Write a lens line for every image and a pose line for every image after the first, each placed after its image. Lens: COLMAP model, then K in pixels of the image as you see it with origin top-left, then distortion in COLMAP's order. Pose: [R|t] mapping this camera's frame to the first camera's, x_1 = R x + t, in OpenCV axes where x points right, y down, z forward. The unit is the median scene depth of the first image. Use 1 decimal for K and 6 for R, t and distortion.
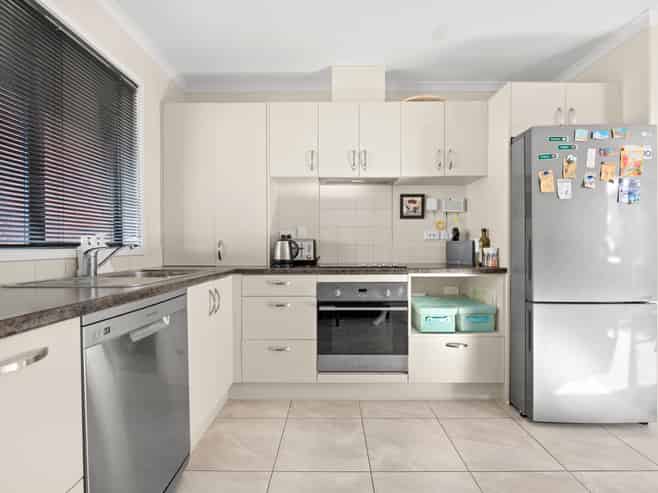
lens RADIAL K [[310.9, 0, 329.0], [0, 310.9, 246.5], [0, 0, 1]] dist [0.001436, 0.000315]
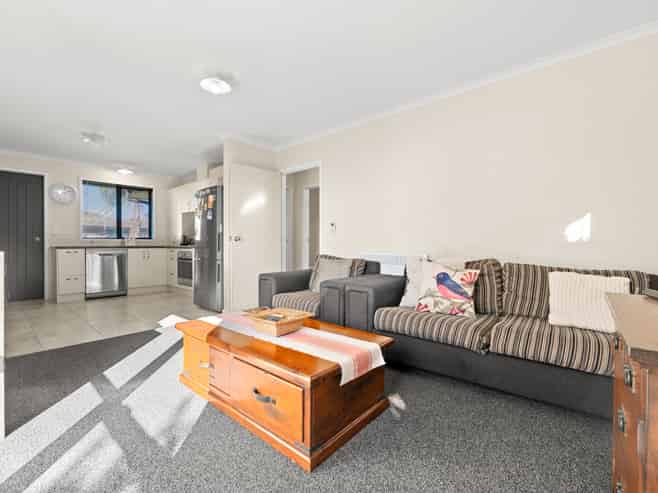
lens RADIAL K [[294.1, 0, 329.0], [0, 294.1, 246.5], [0, 0, 1]] dist [0.000059, -0.000001]
pose [[0.765576, 0.002377, -0.643341, 2.688870], [-0.004796, 0.999986, -0.002013, 0.073680], [0.643327, 0.004626, 0.765577, -0.139972]]
